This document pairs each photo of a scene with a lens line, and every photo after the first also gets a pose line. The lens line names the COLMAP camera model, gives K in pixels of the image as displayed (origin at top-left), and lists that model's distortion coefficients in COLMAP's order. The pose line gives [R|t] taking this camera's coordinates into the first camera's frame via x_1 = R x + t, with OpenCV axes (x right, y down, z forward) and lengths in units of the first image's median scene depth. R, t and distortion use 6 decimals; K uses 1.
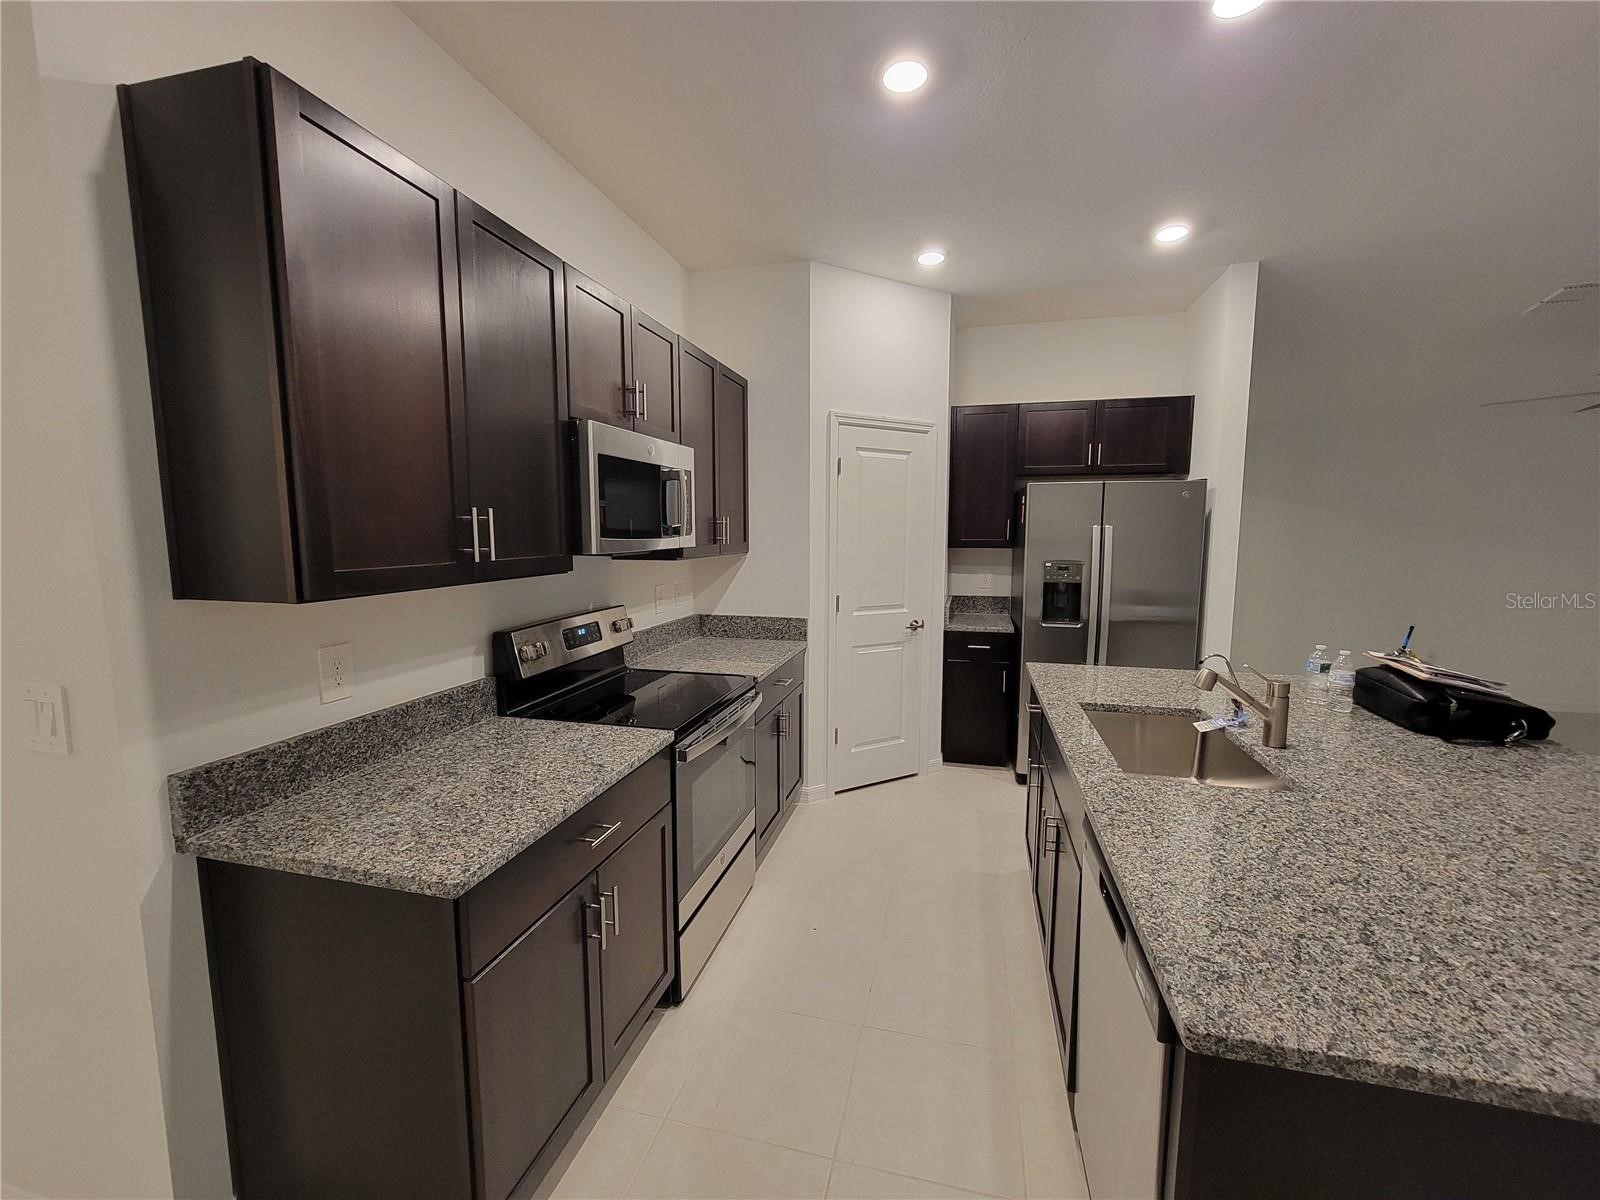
lens RADIAL K [[679.3, 0, 805.3], [0, 679.3, 603.3], [0, 0, 1]] dist [0.000206, -0.000001]
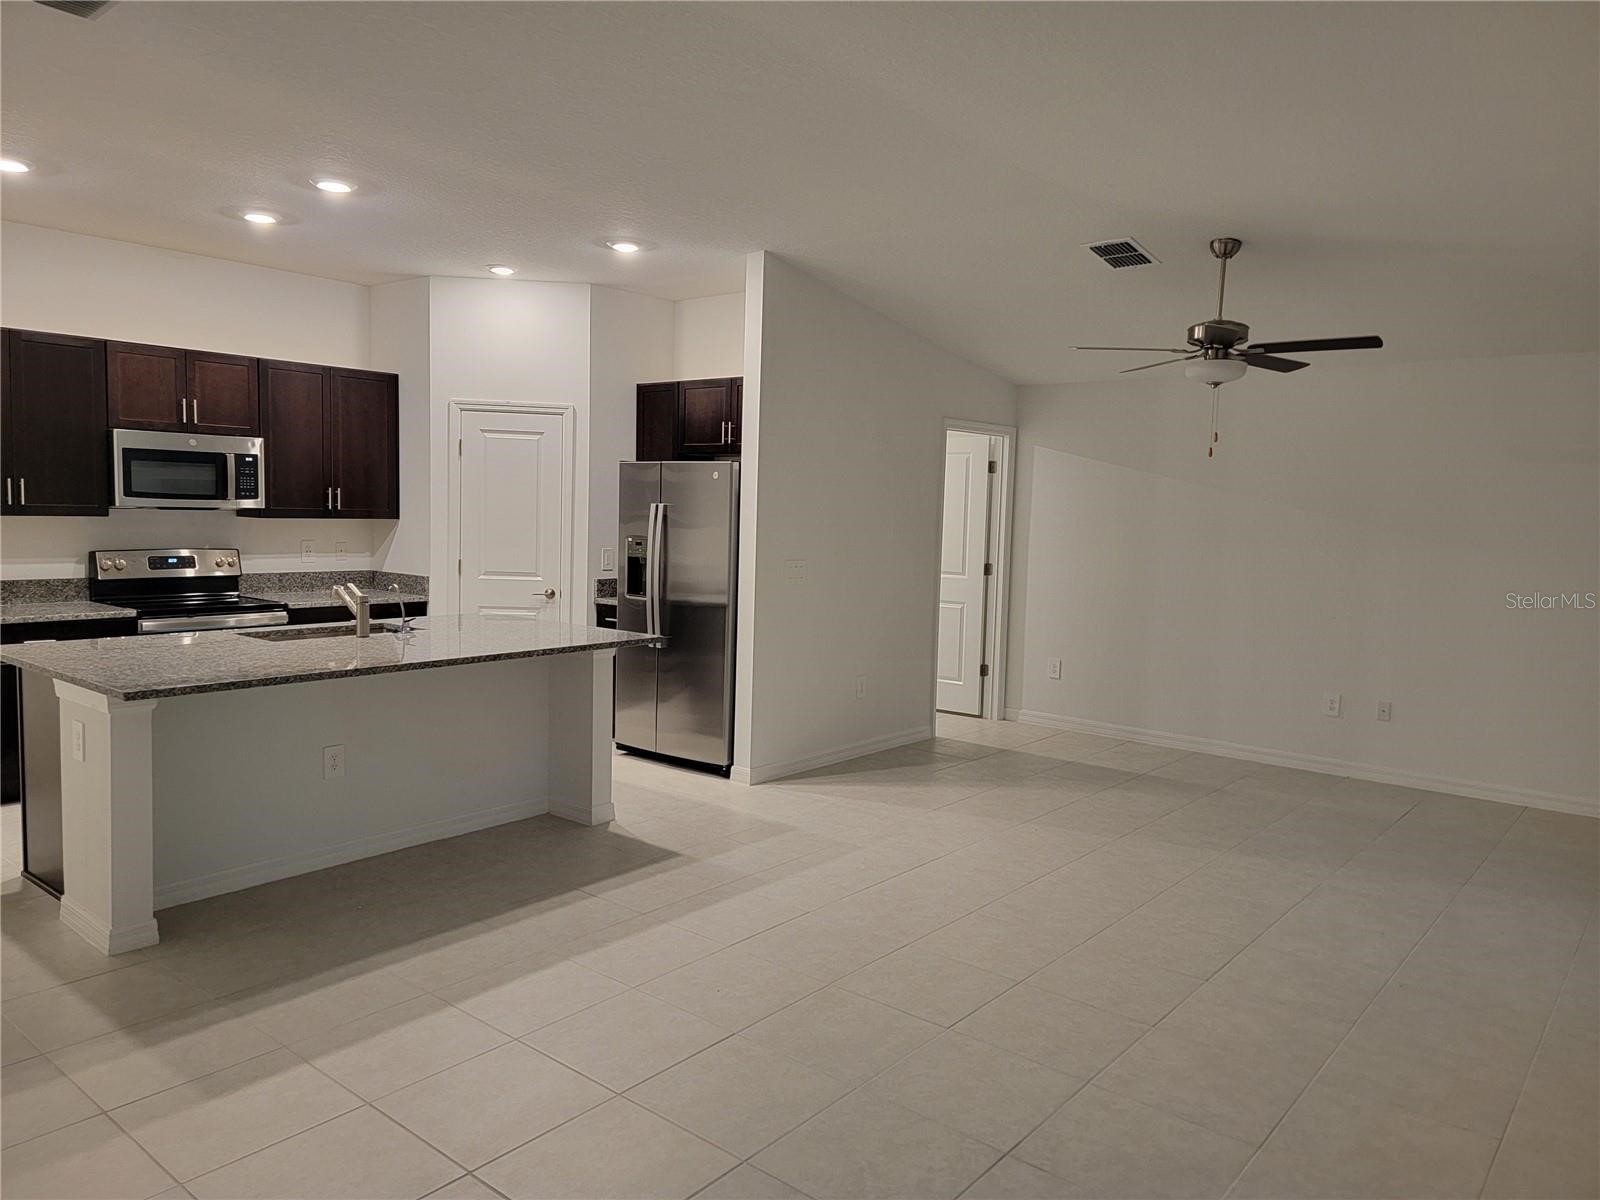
lens RADIAL K [[1107.8, 0, 800.0], [0, 1107.8, 600.0], [0, 0, 1]] dist [-0.000977, -0.000430]
pose [[0.899498, 0.061260, -0.432609, 1.458774], [-0.075531, 0.997017, -0.015862, 0.045869], [0.430347, 0.046944, 0.901442, -0.453000]]
